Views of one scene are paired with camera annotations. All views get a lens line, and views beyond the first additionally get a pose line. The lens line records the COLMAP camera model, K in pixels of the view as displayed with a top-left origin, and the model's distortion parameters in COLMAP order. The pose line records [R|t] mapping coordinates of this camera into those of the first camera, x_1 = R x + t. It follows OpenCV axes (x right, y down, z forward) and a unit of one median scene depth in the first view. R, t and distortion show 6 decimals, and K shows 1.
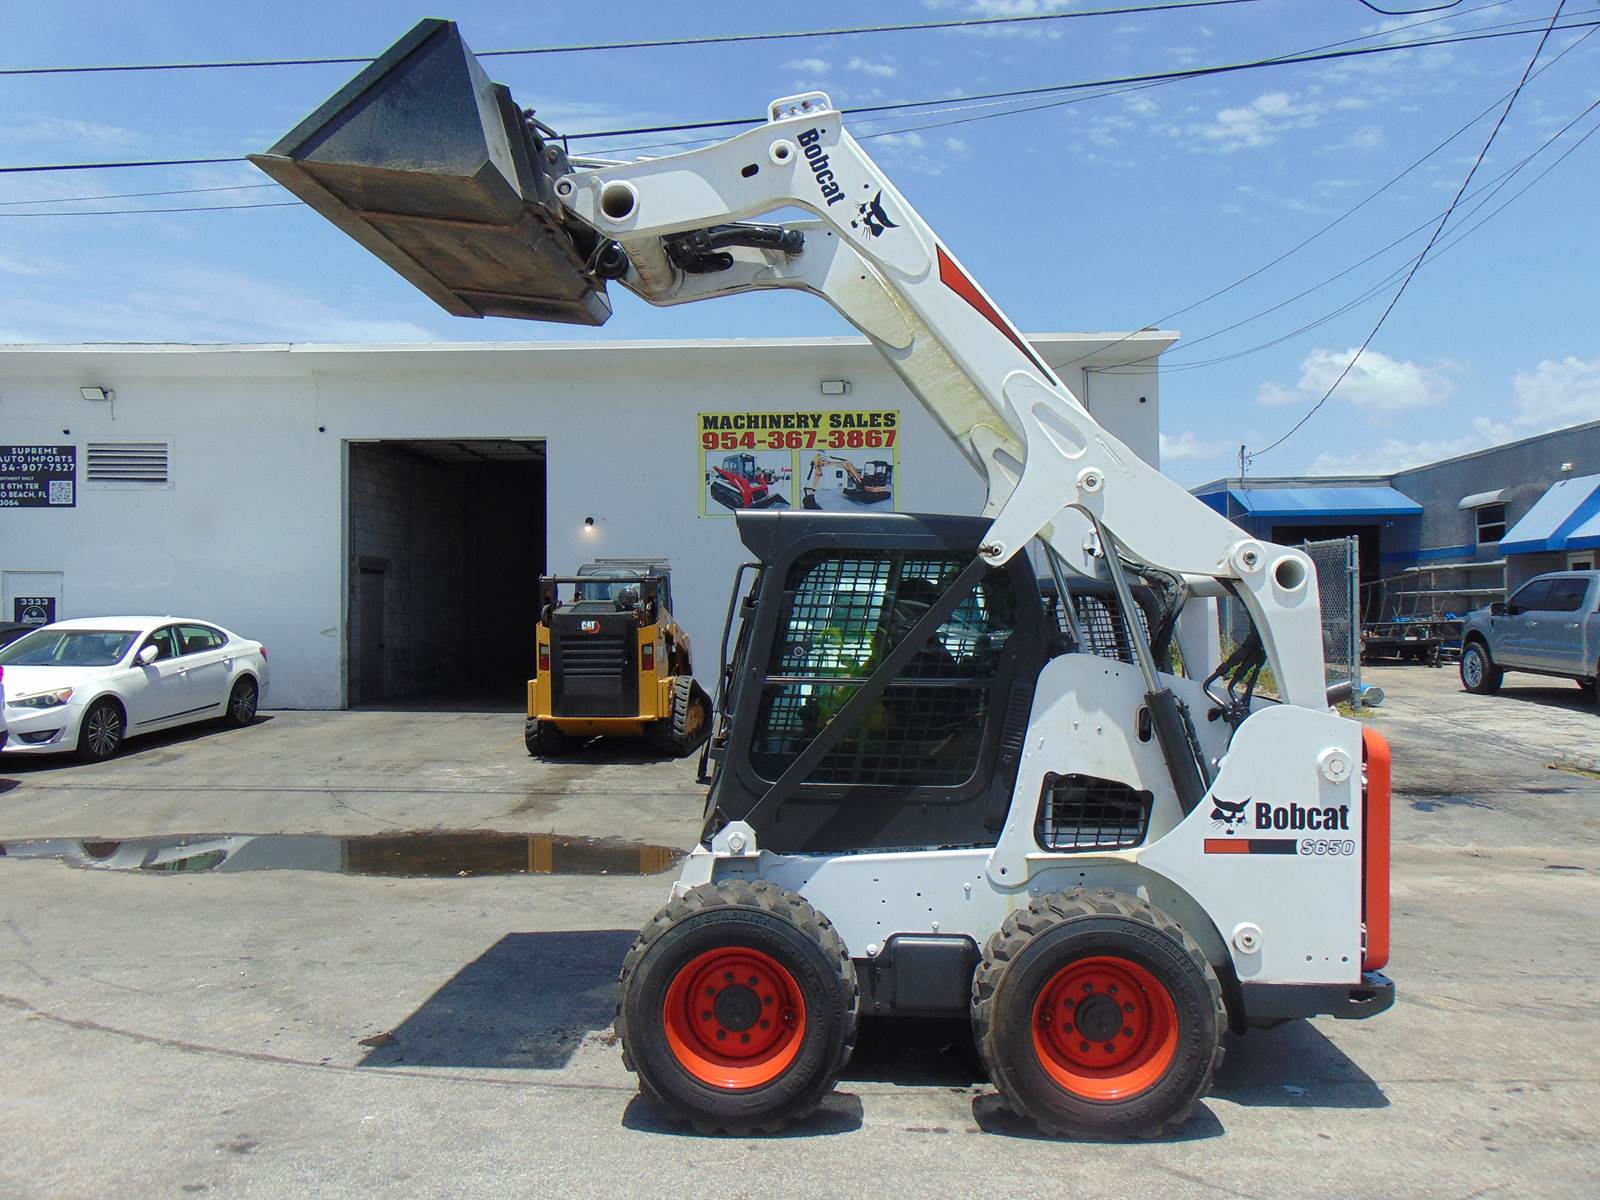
lens RADIAL K [[1194.5, 0, 789.8], [0, 1194.5, 642.6], [0, 0, 1]] dist [0.004024, 0.029804]
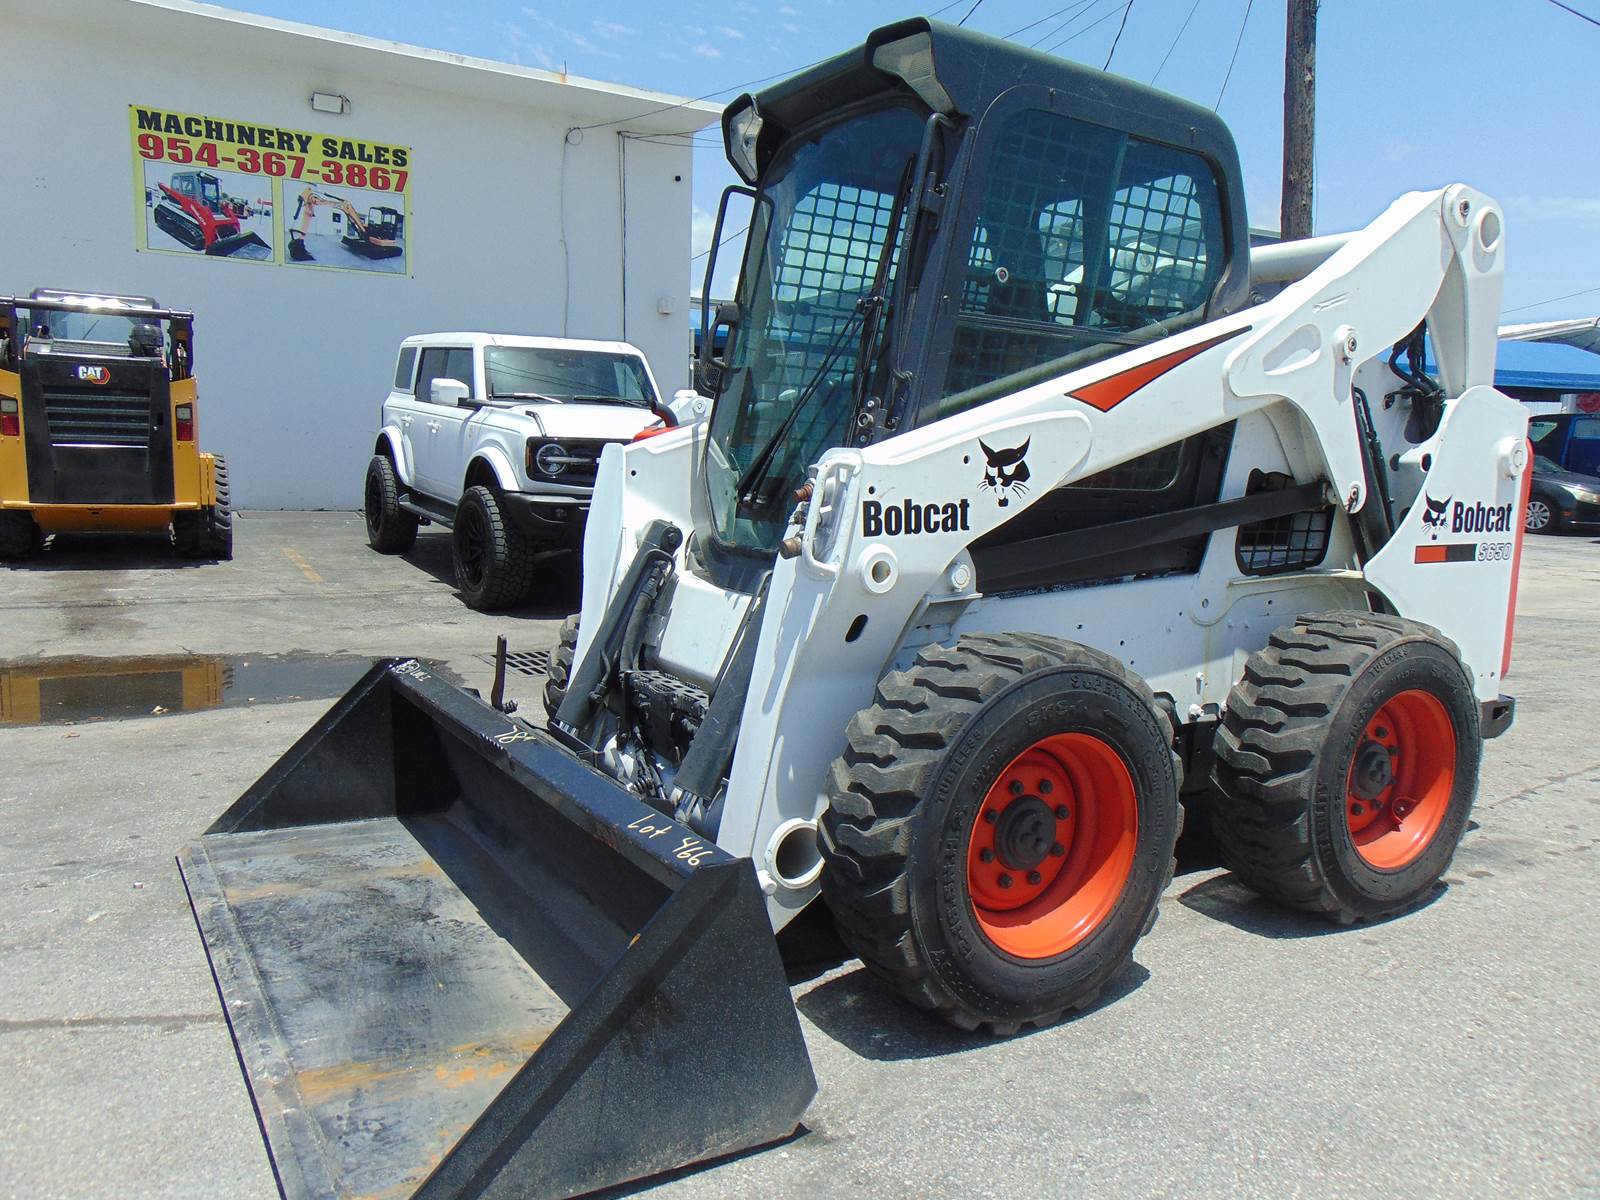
lens RADIAL K [[1194.5, 0, 800.3], [0, 1194.5, 613.9], [0, 0, 1]] dist [0.004024, 0.029804]
pose [[0.829857, -0.051228, 0.555620, -0.162656], [-0.013717, 0.993603, 0.112097, 0.030536], [-0.557808, -0.100646, 0.823845, 0.129154]]
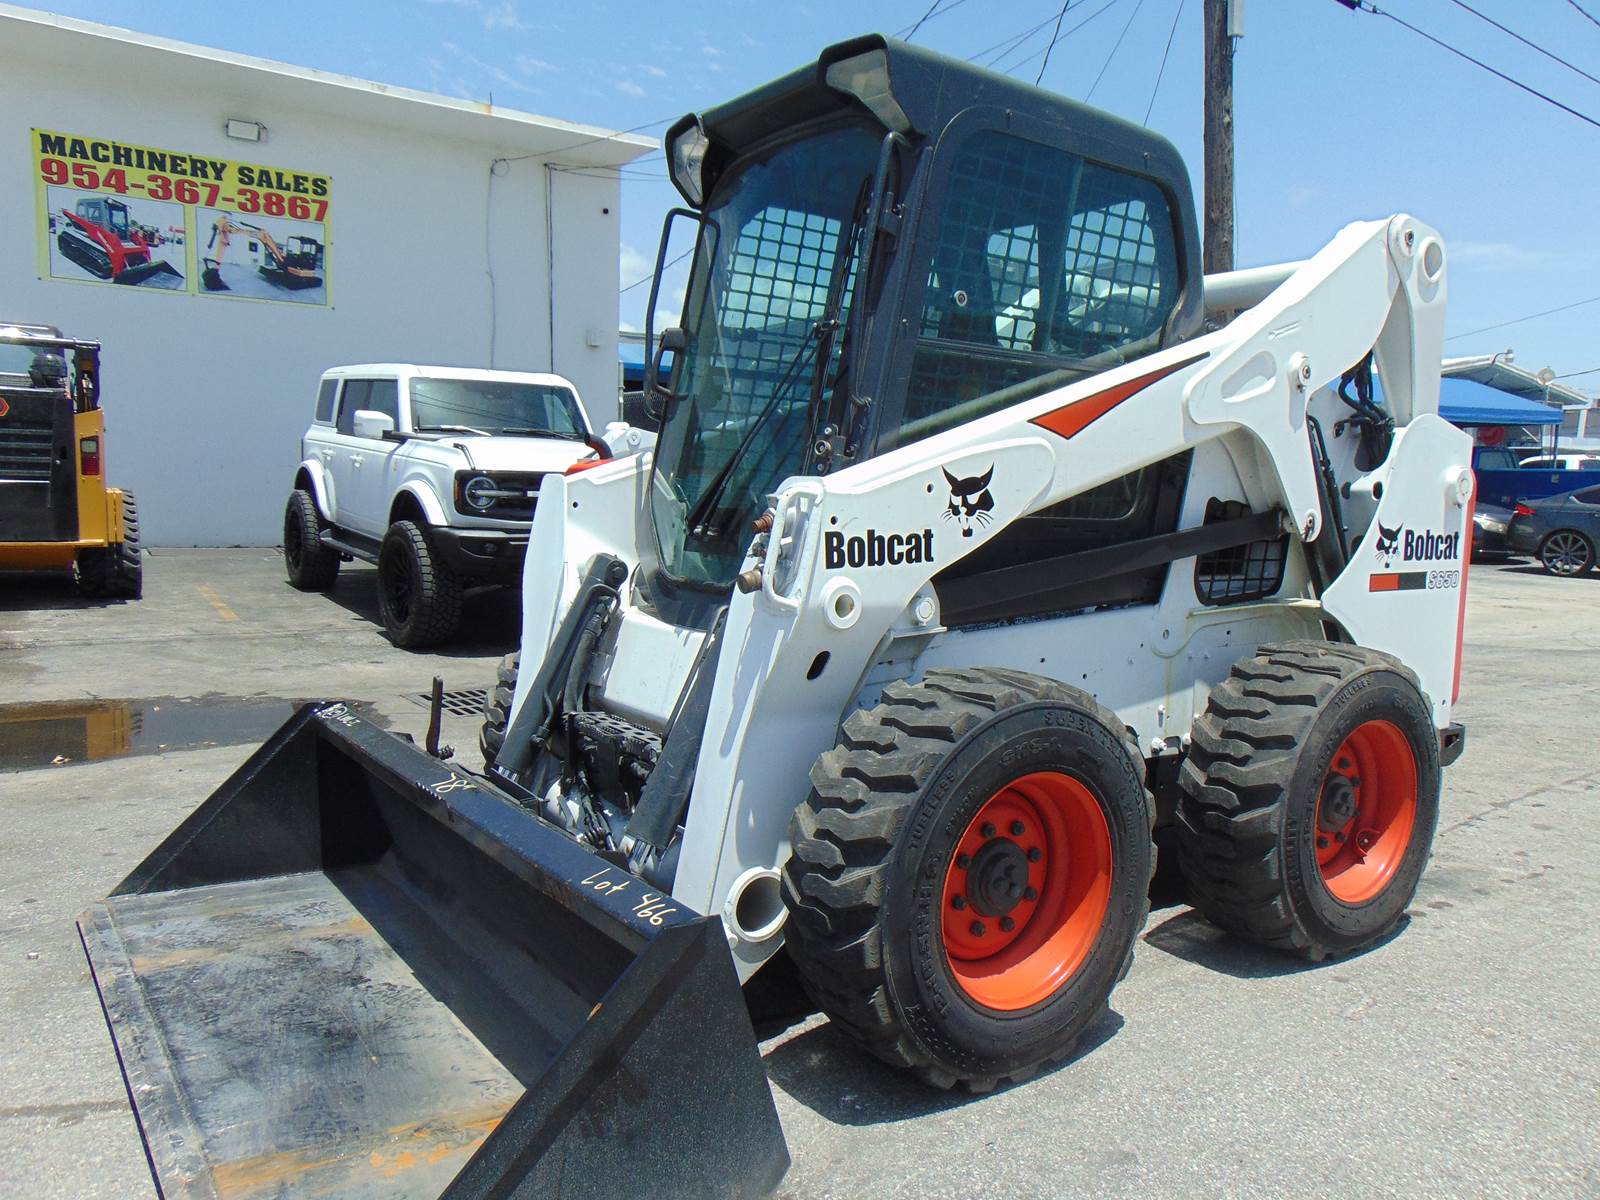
lens RADIAL K [[1194.5, 0, 800.9], [0, 1194.5, 617.0], [0, 0, 1]] dist [0.004024, 0.029804]
pose [[0.794677, -0.045546, 0.605321, -0.161440], [-0.008552, 0.996242, 0.086188, 0.030996], [-0.606972, -0.073668, 0.791302, 0.137098]]
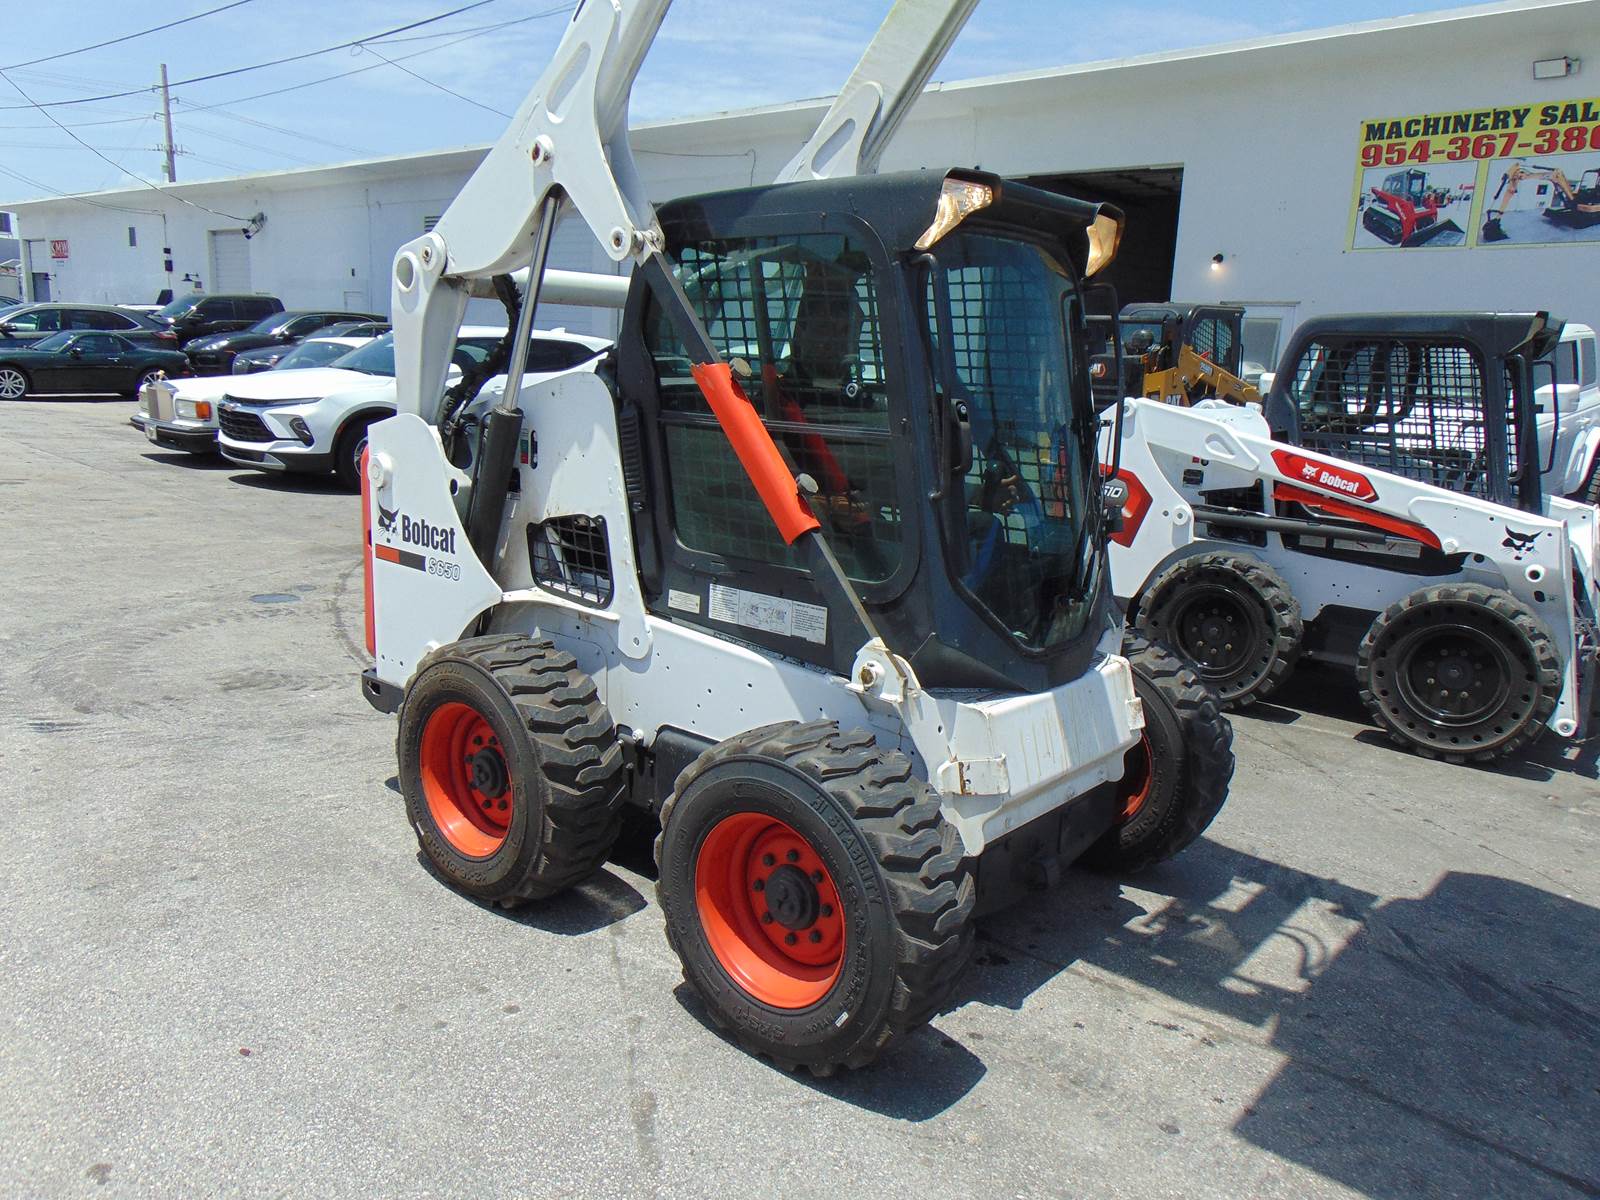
lens RADIAL K [[1194.5, 0, 820.0], [0, 1194.5, 613.3], [0, 0, 1]] dist [0.004024, 0.029804]
pose [[0.760325, 0.179135, -0.624353, 0.219612], [-0.063390, 0.977094, 0.203146, -0.003958], [0.646443, -0.114879, 0.754264, 0.090544]]
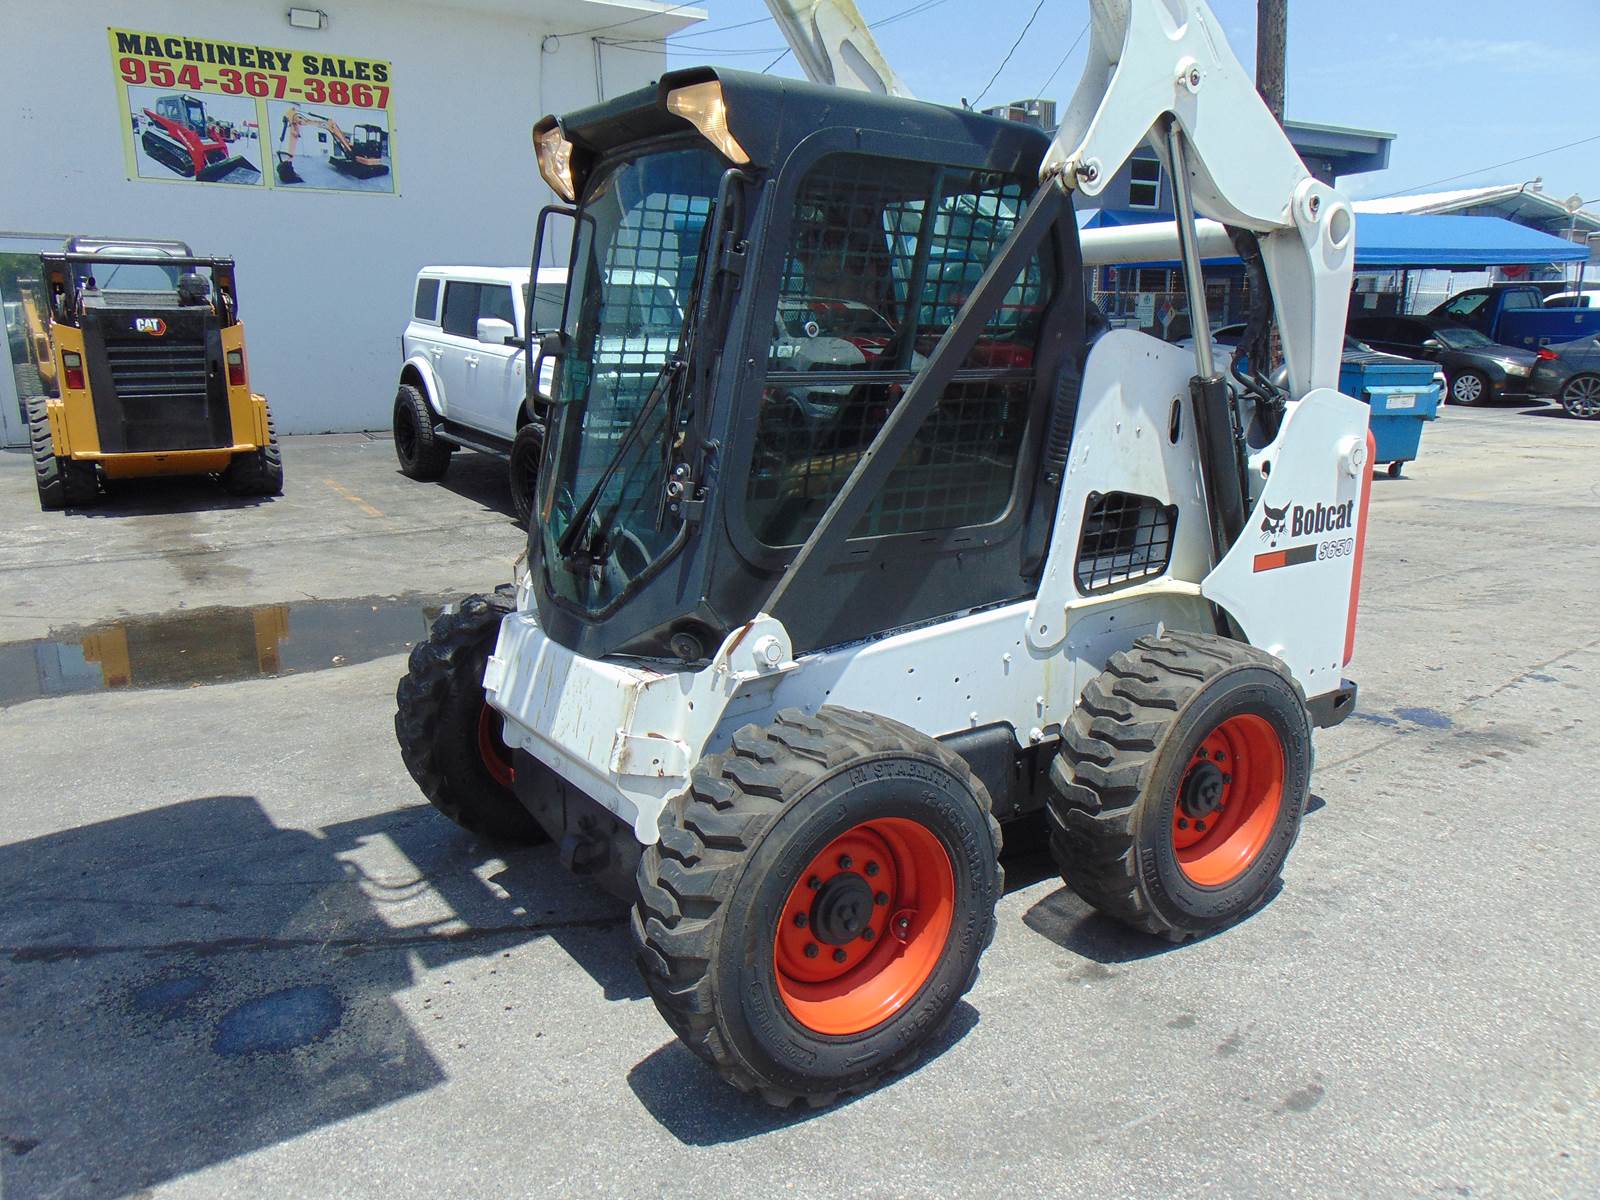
lens RADIAL K [[1194.5, 0, 802.4], [0, 1194.5, 610.9], [0, 0, 1]] dist [0.004024, 0.029804]
pose [[0.792986, -0.143023, 0.592214, -0.227516], [0.018613, 0.977288, 0.211097, 0.006800], [-0.608955, -0.156374, 0.777638, 0.120844]]
